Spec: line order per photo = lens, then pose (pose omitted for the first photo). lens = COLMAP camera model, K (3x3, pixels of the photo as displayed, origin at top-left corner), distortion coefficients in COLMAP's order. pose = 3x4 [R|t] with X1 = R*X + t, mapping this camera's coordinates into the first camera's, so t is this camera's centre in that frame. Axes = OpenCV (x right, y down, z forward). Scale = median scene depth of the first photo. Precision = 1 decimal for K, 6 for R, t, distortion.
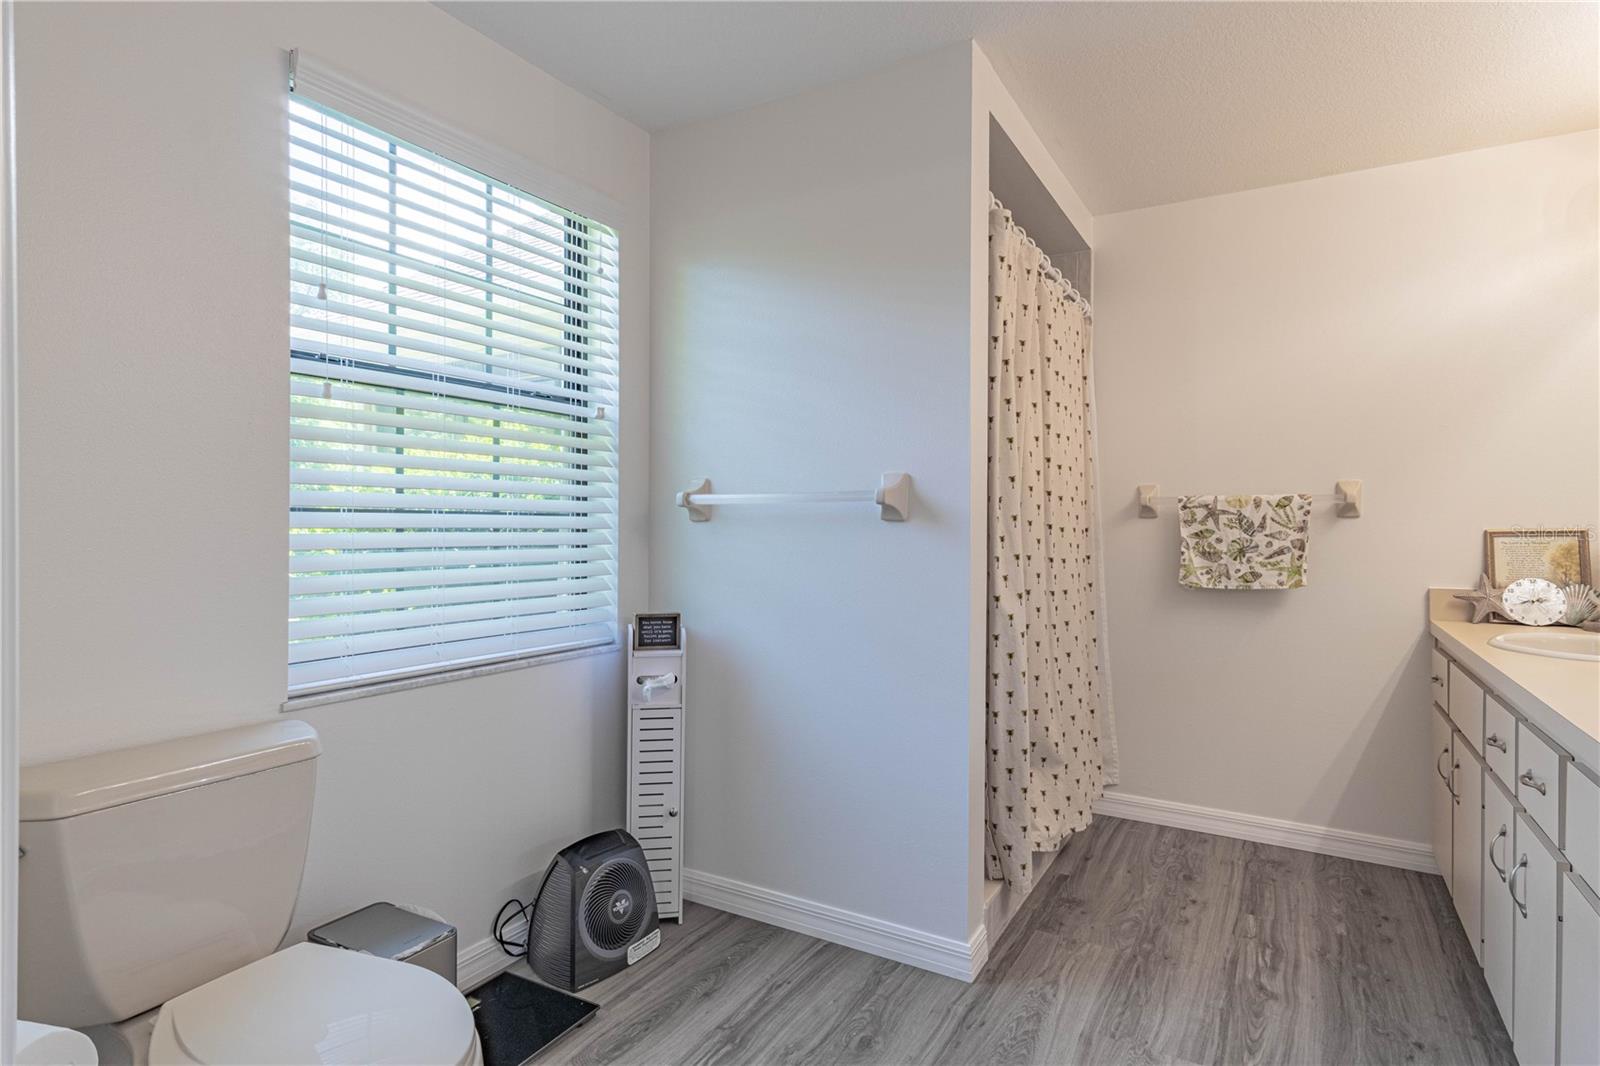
lens RADIAL K [[847.7, 0, 790.0], [0, 847.7, 529.1], [0, 0, 1]] dist [0.005862, 0.000168]
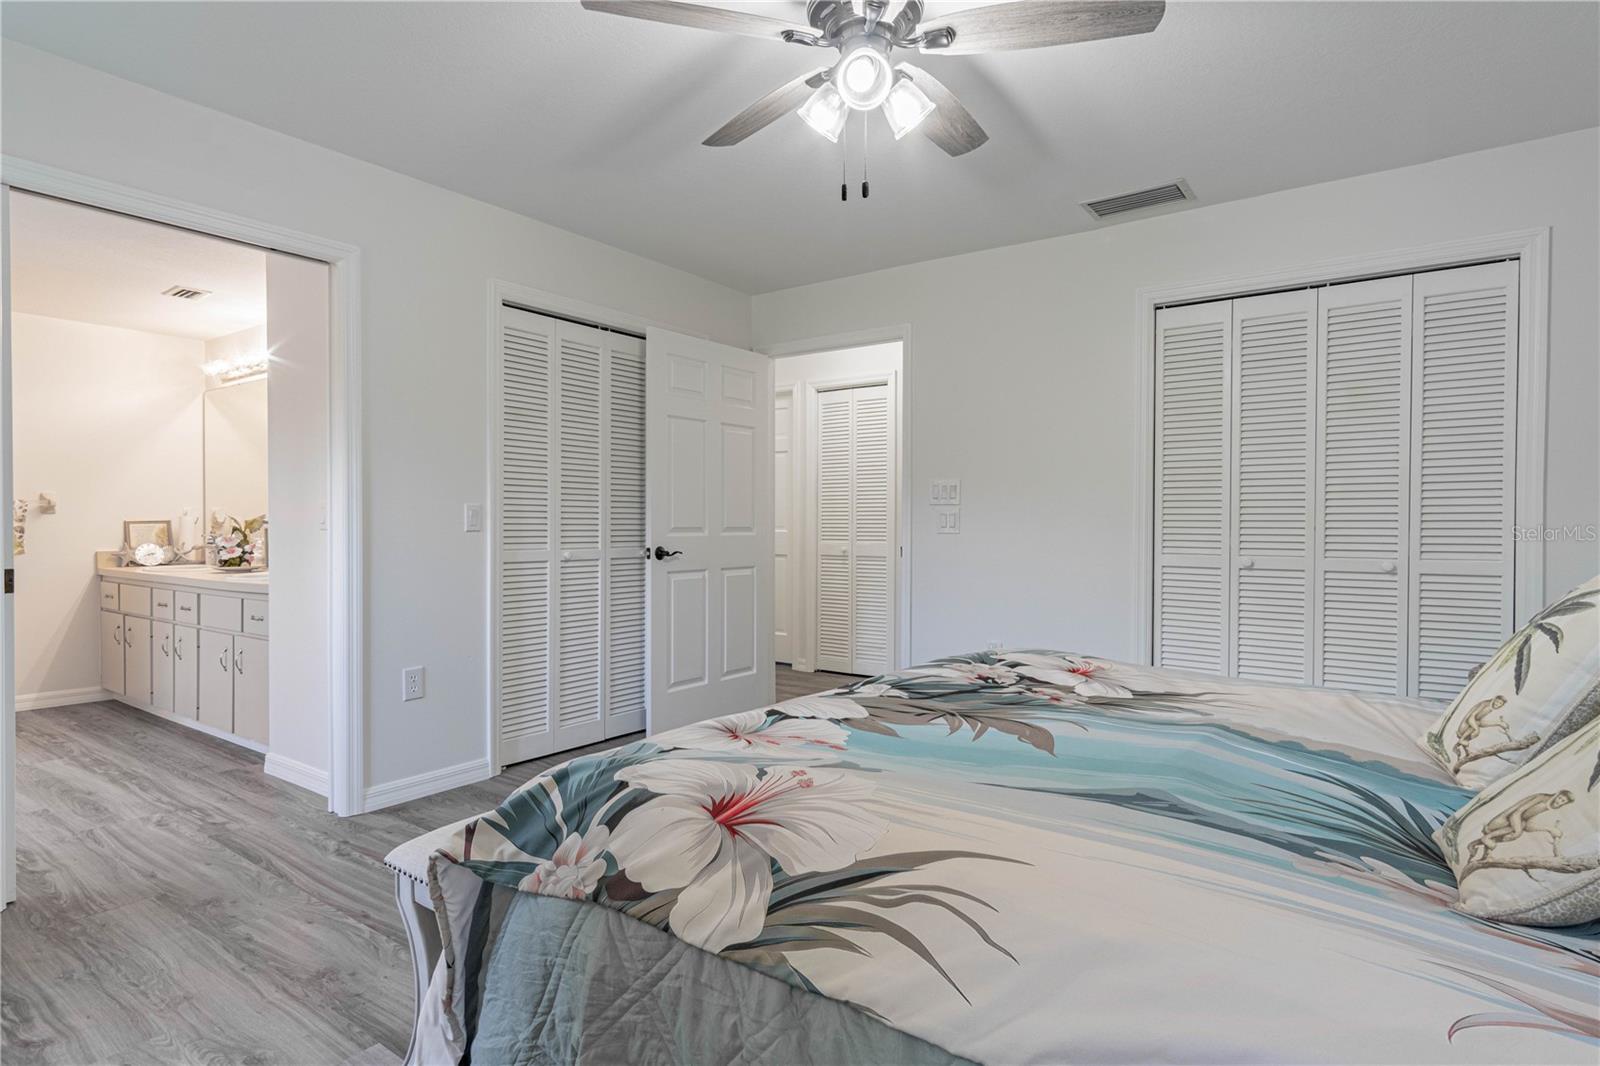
lens RADIAL K [[847.7, 0, 807.3], [0, 847.7, 532.0], [0, 0, 1]] dist [0.005862, 0.000168]
pose [[0.083478, -0.016676, 0.996370, -0.955442], [0.004043, 0.999857, 0.016396, 0.001738], [-0.996501, 0.002660, 0.083534, -0.701032]]
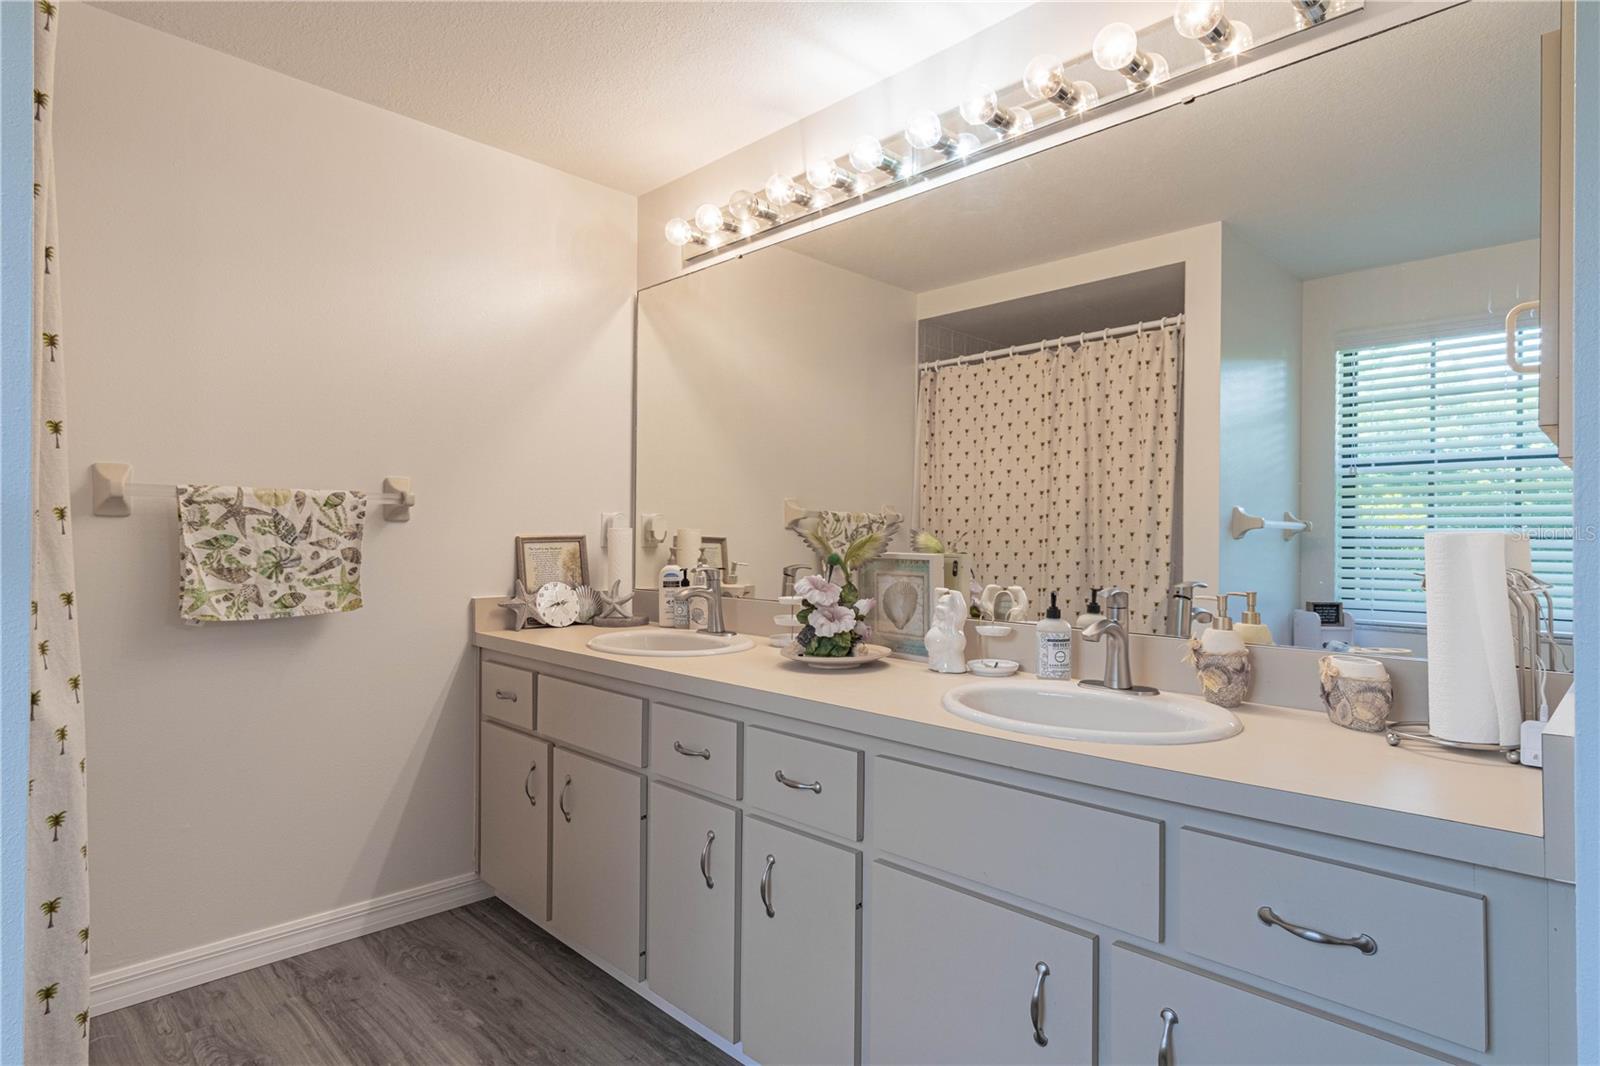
lens RADIAL K [[847.7, 0, 791.4], [0, 847.7, 529.2], [0, 0, 1]] dist [0.005862, 0.000168]
pose [[0.230626, 0.005250, 0.973028, -0.073804], [-0.004940, 0.999979, -0.004225, -0.004227], [-0.973030, -0.003833, 0.230647, 0.418434]]
